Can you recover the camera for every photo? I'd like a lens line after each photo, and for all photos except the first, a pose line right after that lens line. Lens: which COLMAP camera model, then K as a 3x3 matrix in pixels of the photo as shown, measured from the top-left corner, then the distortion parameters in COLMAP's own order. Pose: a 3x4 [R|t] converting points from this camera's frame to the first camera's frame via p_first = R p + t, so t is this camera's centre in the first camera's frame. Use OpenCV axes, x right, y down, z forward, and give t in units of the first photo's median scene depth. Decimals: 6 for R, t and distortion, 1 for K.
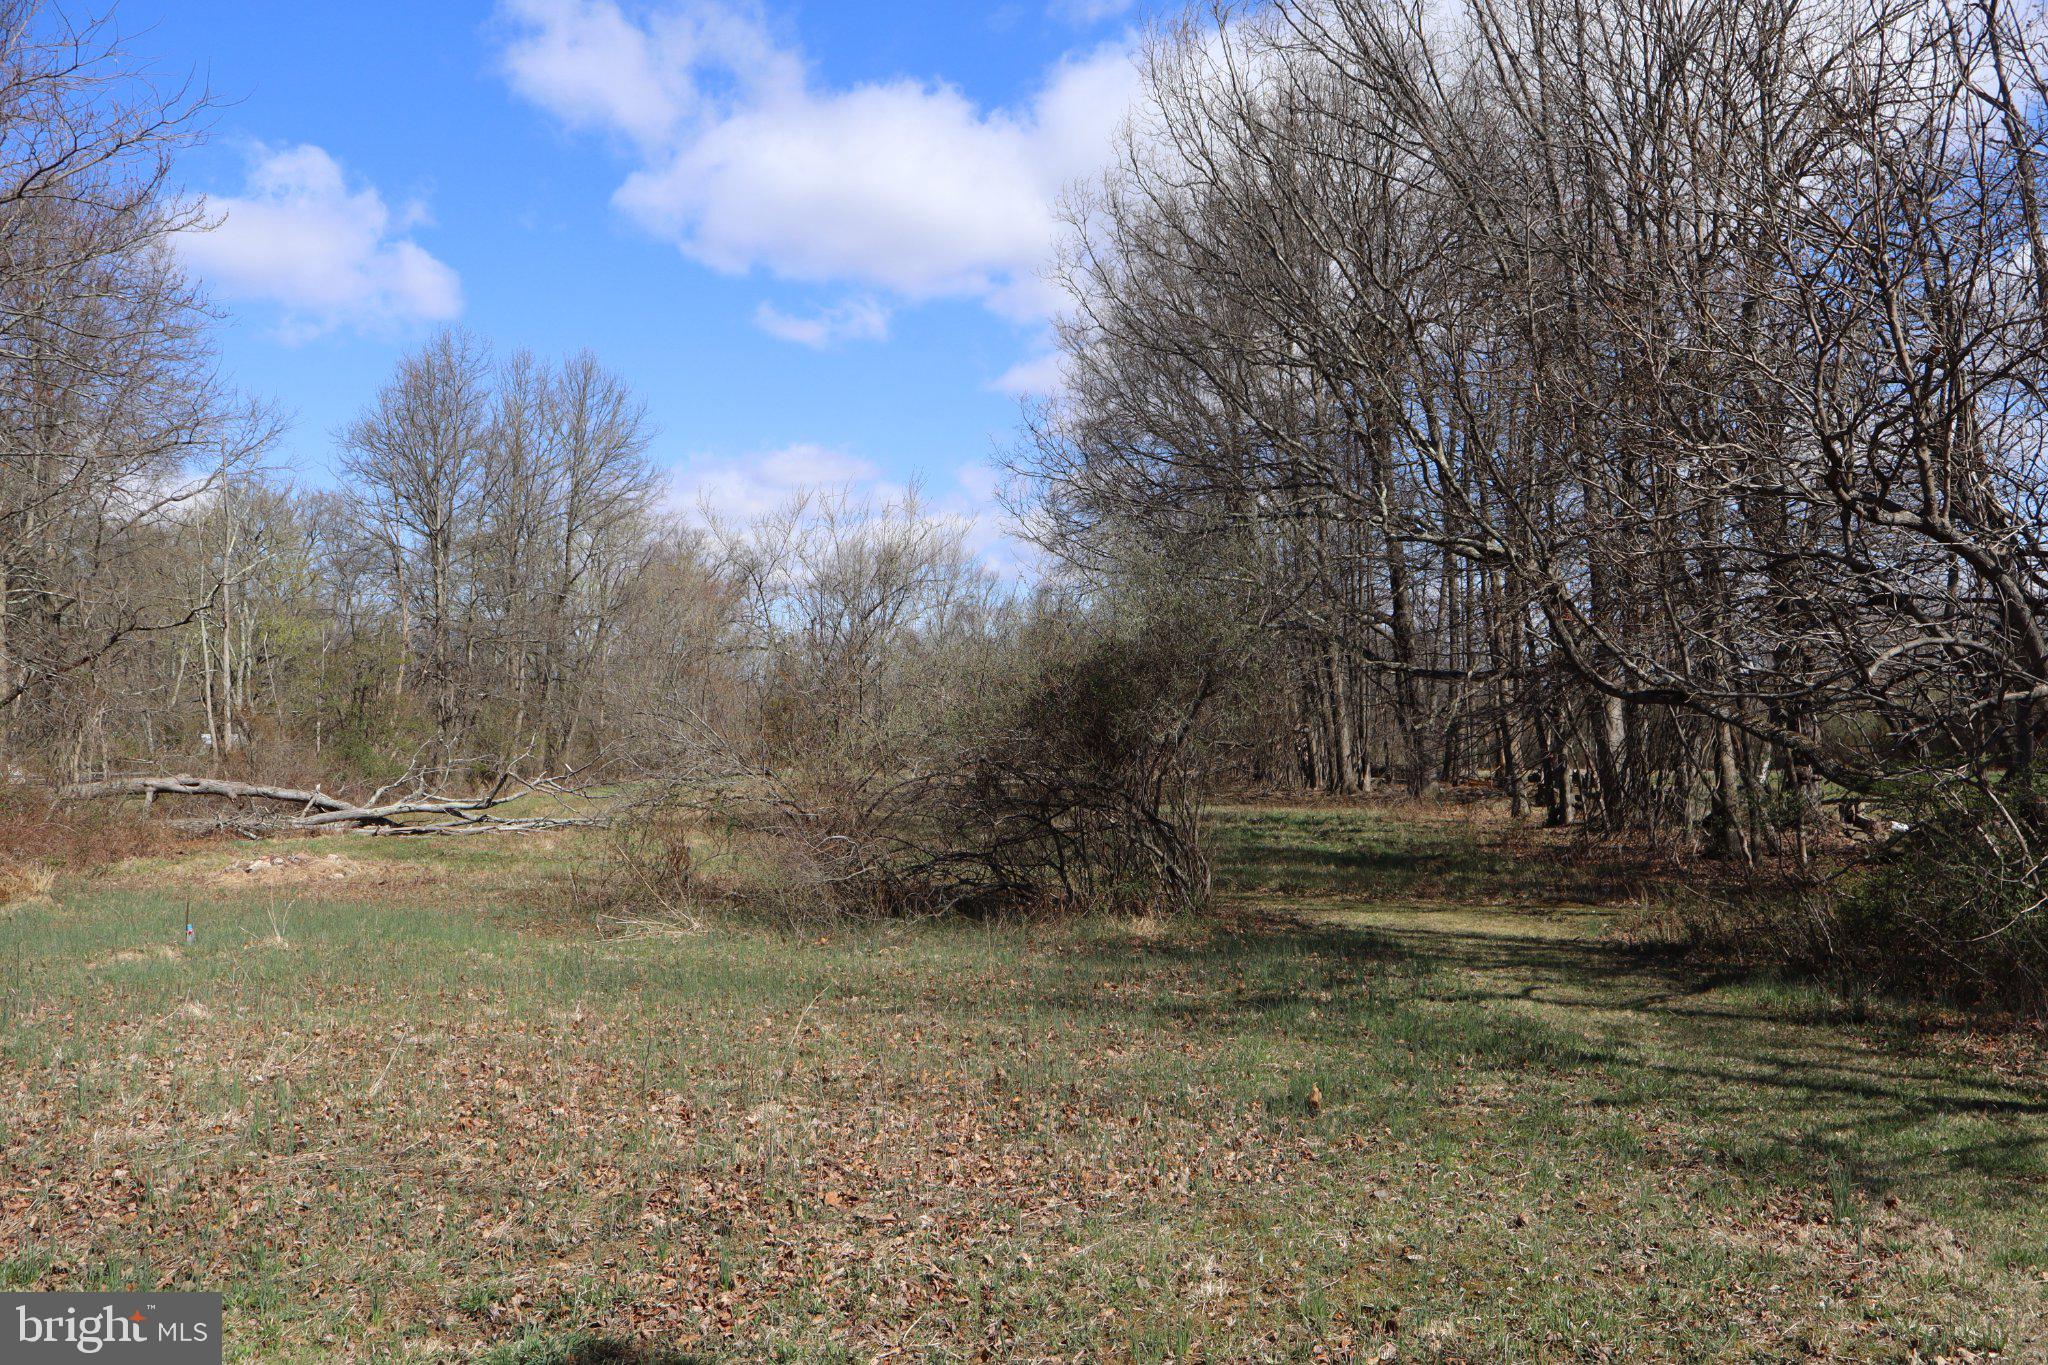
lens RADIAL K [[1702.9, 0, 1022.2], [0, 1702.9, 695.7], [0, 0, 1]] dist [-0.001895, 0.001119]
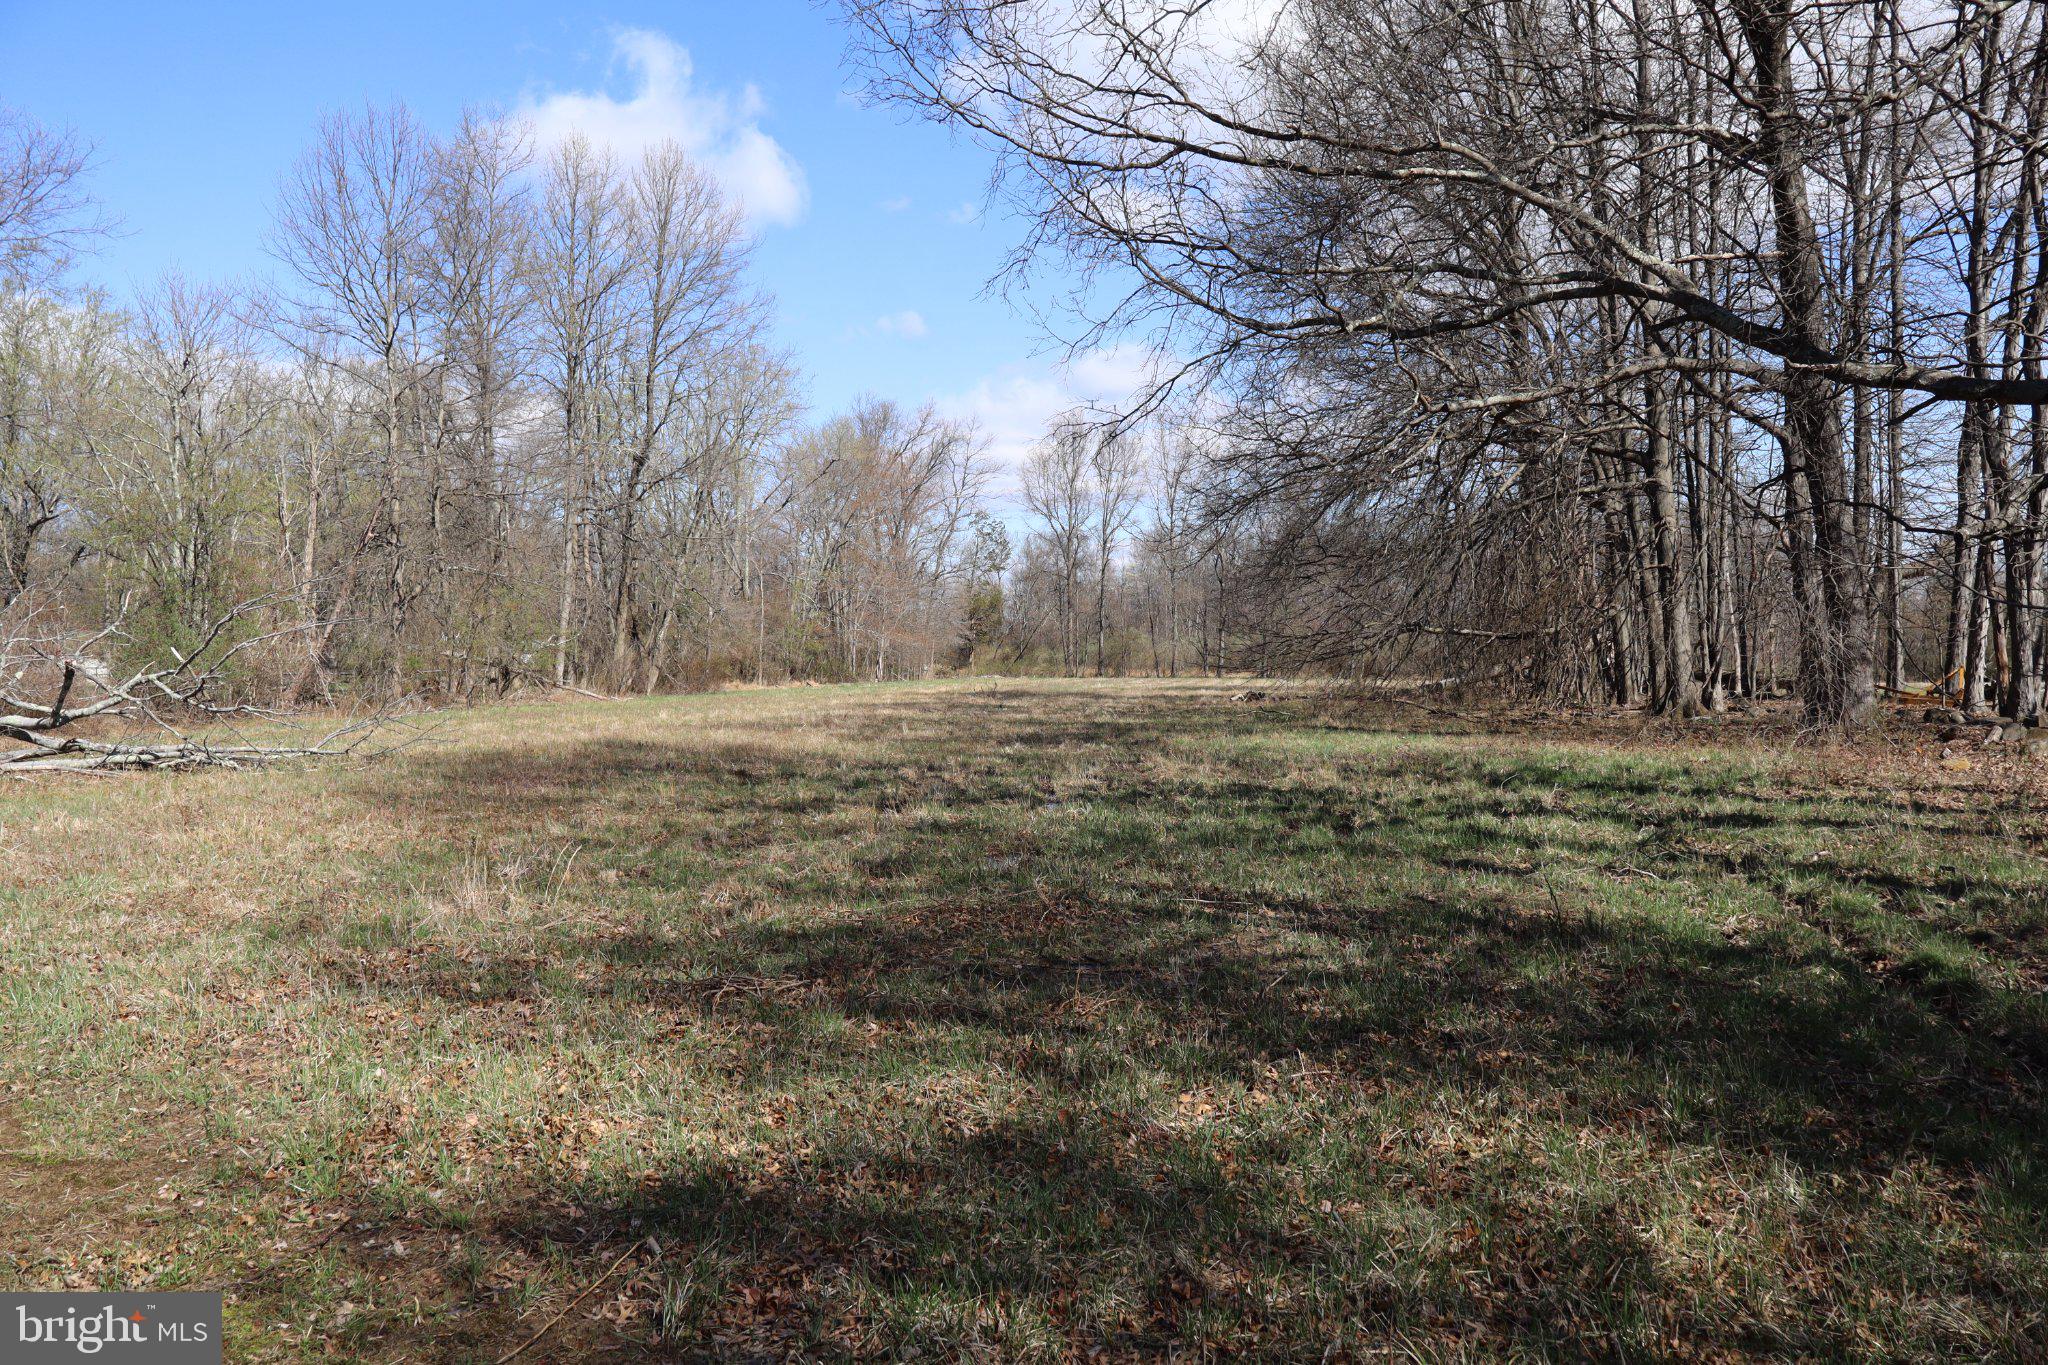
lens RADIAL K [[1702.9, 0, 1031.9], [0, 1702.9, 664.0], [0, 0, 1]] dist [-0.001895, 0.001119]
pose [[0.986993, 0.006300, -0.160643, 0.059417], [-0.000869, 0.999426, 0.033856, 0.018900], [0.160764, -0.033276, 0.986432, 0.362805]]
